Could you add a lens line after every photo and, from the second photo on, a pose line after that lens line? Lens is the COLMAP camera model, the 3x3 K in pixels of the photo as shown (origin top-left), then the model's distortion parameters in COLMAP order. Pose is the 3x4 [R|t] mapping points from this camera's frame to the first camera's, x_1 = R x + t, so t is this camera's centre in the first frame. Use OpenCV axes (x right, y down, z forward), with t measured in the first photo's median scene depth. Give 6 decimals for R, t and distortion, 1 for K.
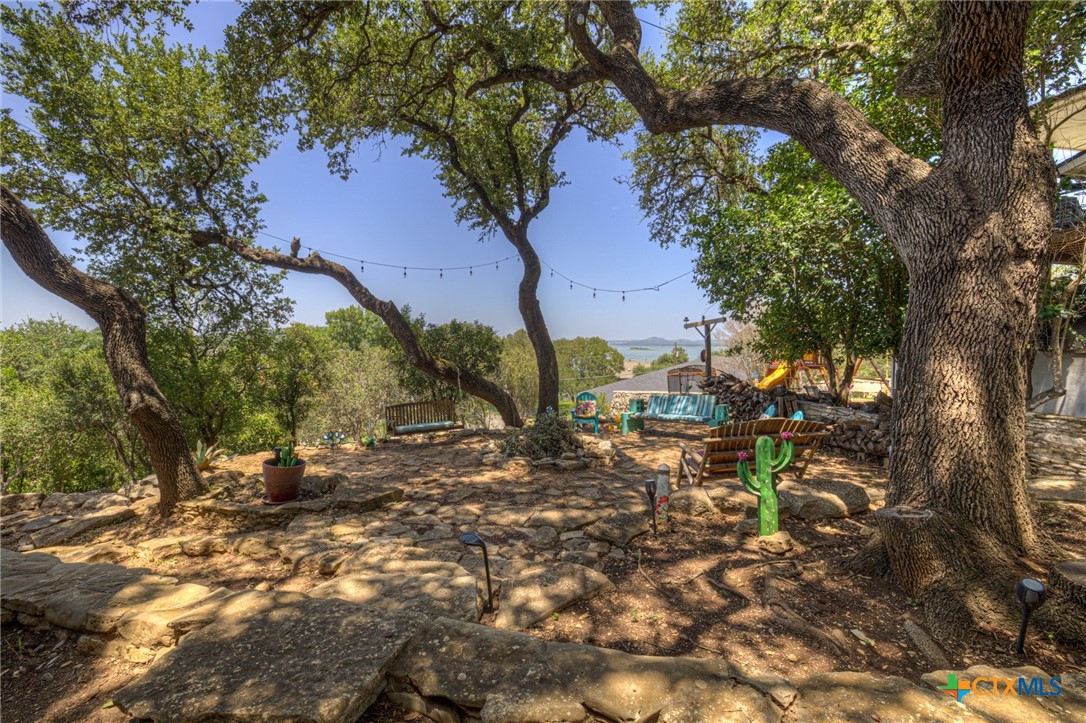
lens RADIAL K [[463.0, 0, 547.2], [0, 463.0, 357.7], [0, 0, 1]] dist [-0.017014, -0.000045]
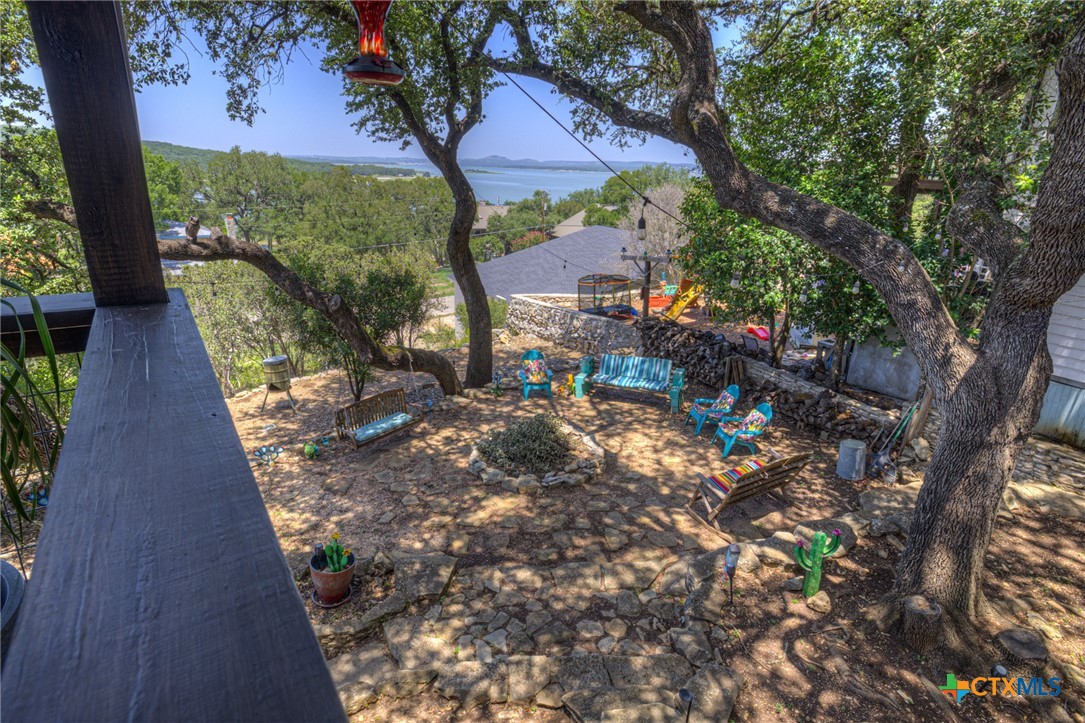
lens RADIAL K [[574.6, 0, 539.9], [0, 574.6, 359.1], [0, 0, 1]] dist [0.000494, -0.000032]
pose [[0.944748, -0.086942, 0.316057, -0.252904], [-0.018740, 0.948282, 0.316874, -0.255643], [-0.327261, -0.305289, 0.894259, -0.025899]]
